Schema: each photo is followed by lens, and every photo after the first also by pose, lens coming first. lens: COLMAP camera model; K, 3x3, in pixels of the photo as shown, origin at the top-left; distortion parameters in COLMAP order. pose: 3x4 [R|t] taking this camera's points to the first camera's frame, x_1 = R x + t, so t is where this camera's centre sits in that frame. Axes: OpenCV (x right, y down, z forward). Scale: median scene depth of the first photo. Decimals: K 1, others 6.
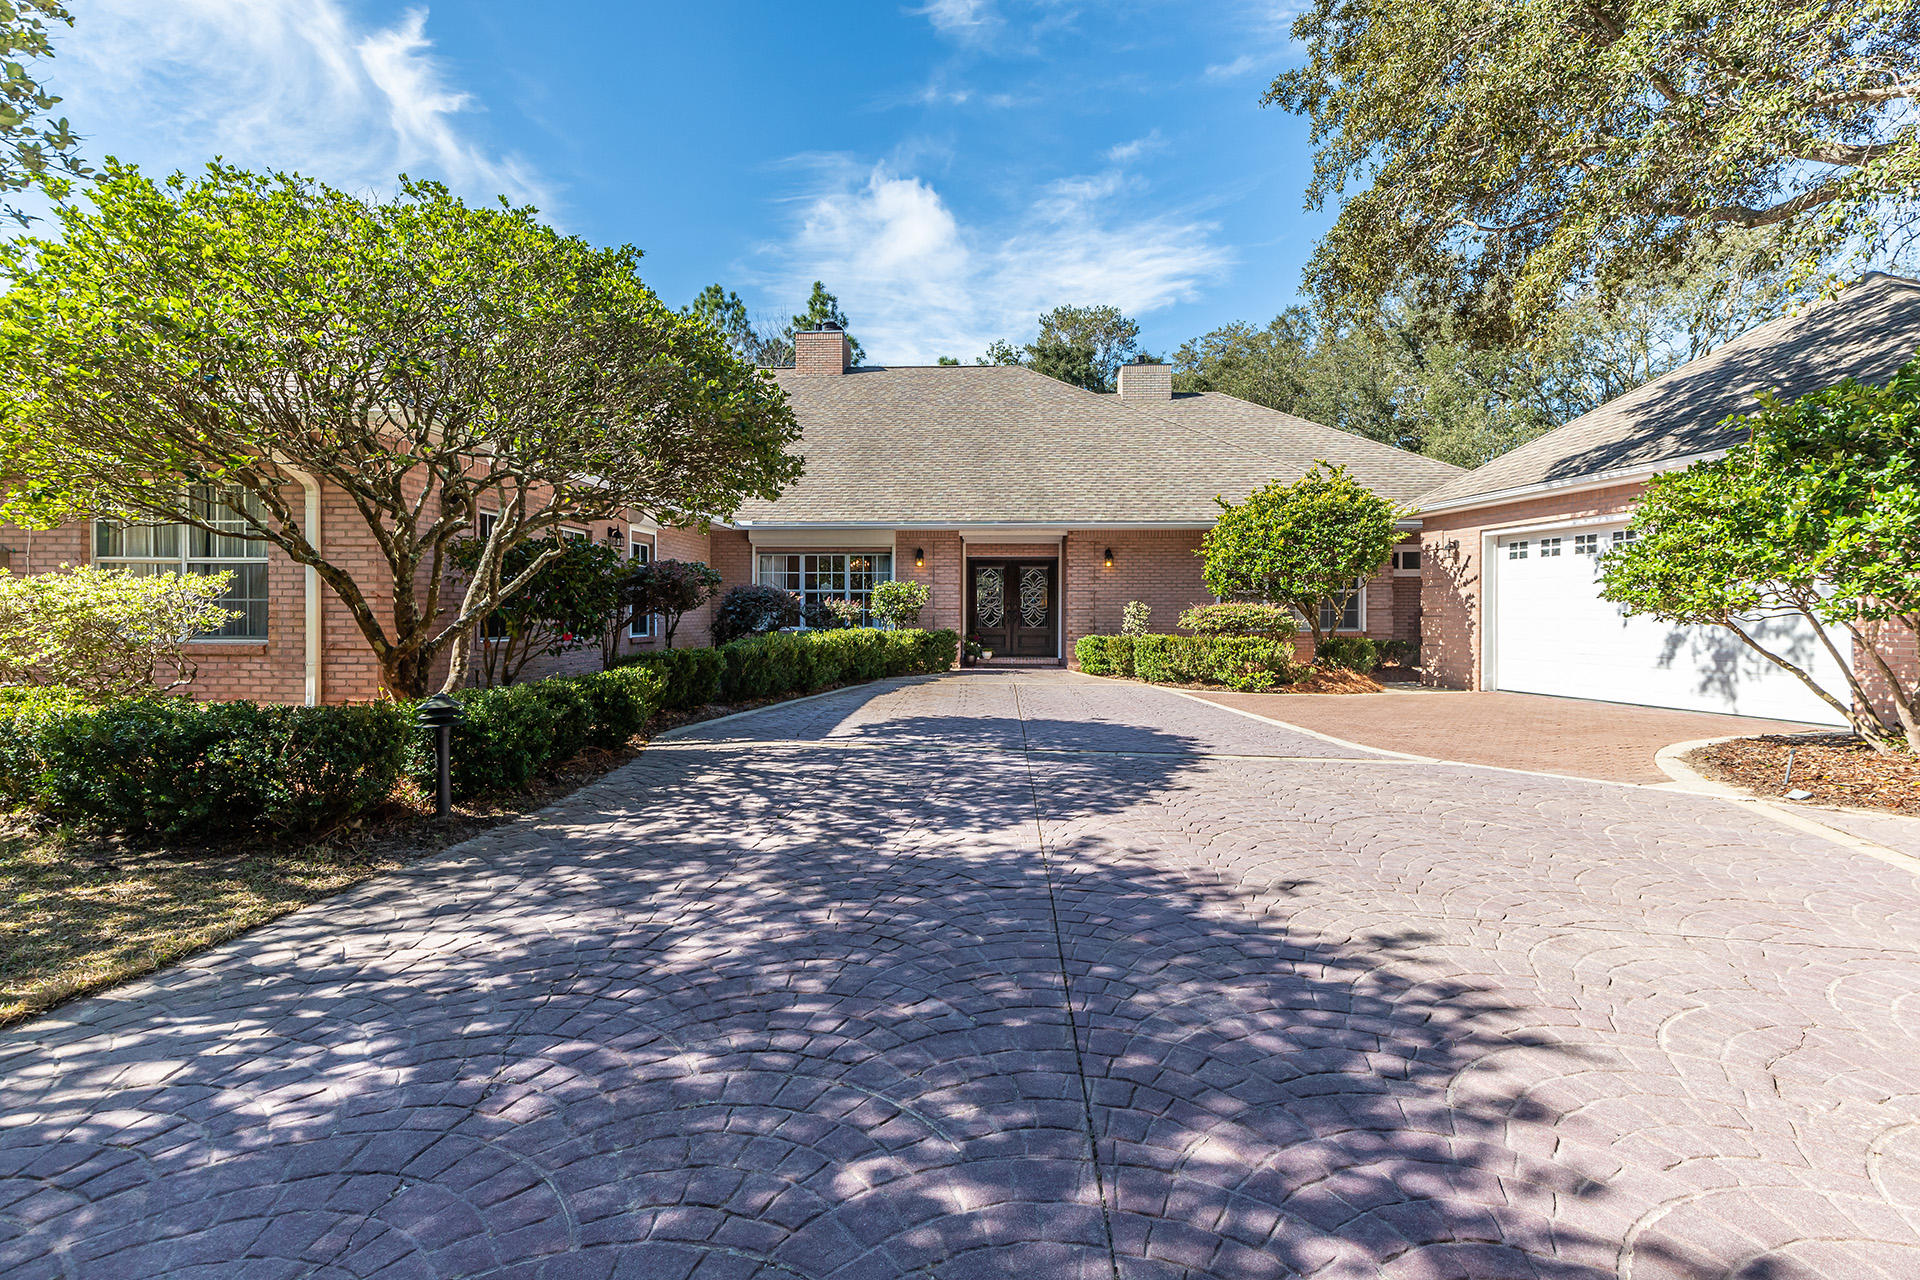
lens RADIAL K [[894.7, 0, 960.0], [0, 894.7, 640.0], [0, 0, 1]] dist [-0.001383, 0.000140]
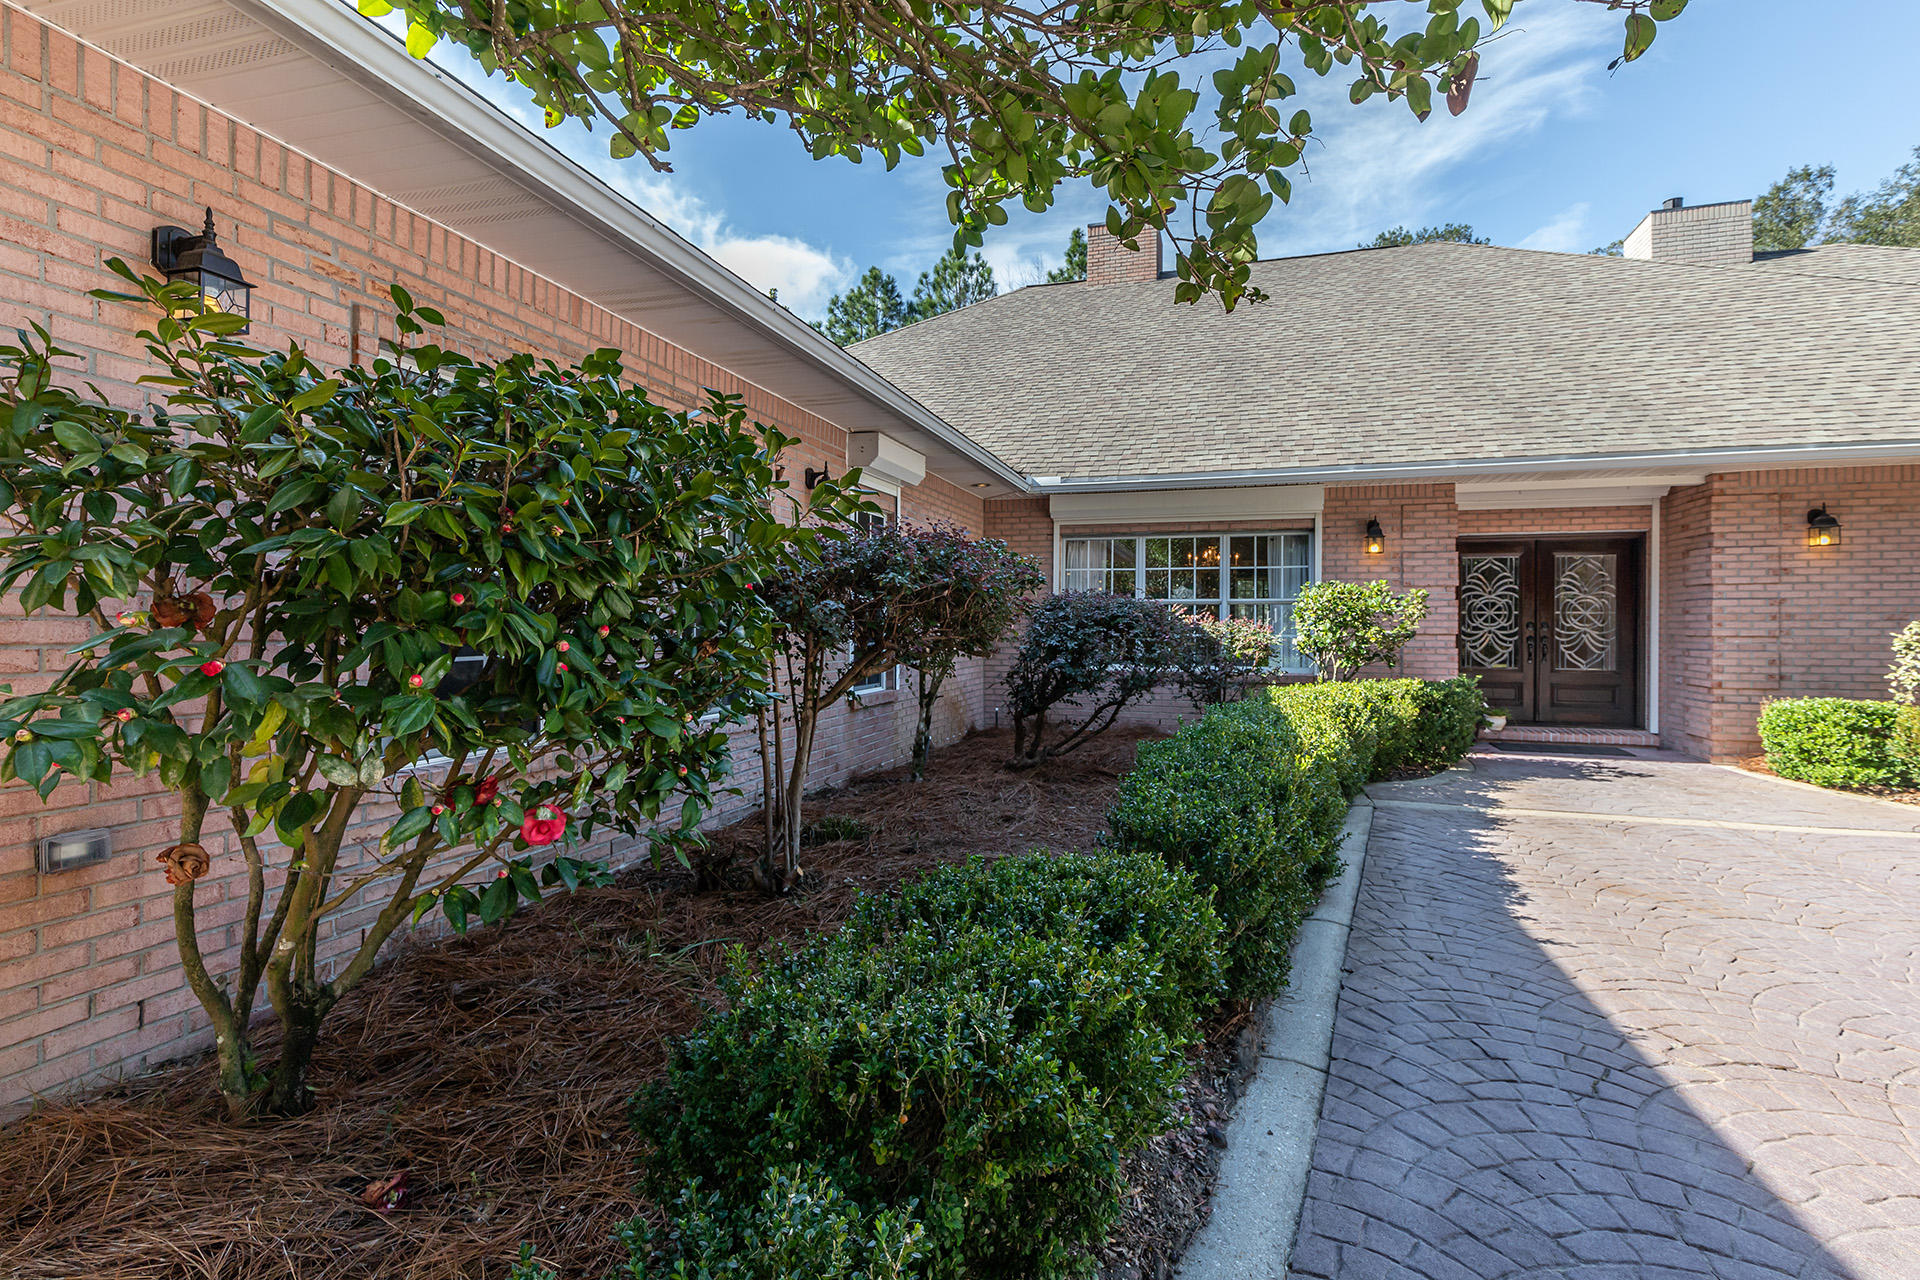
lens RADIAL K [[894.7, 0, 960.0], [0, 894.7, 640.0], [0, 0, 1]] dist [-0.001383, 0.000140]
pose [[0.969510, 0.005544, -0.244988, -0.148558], [-0.007670, 0.999941, -0.007725, -0.025429], [0.244931, 0.009368, 0.969495, 0.427427]]
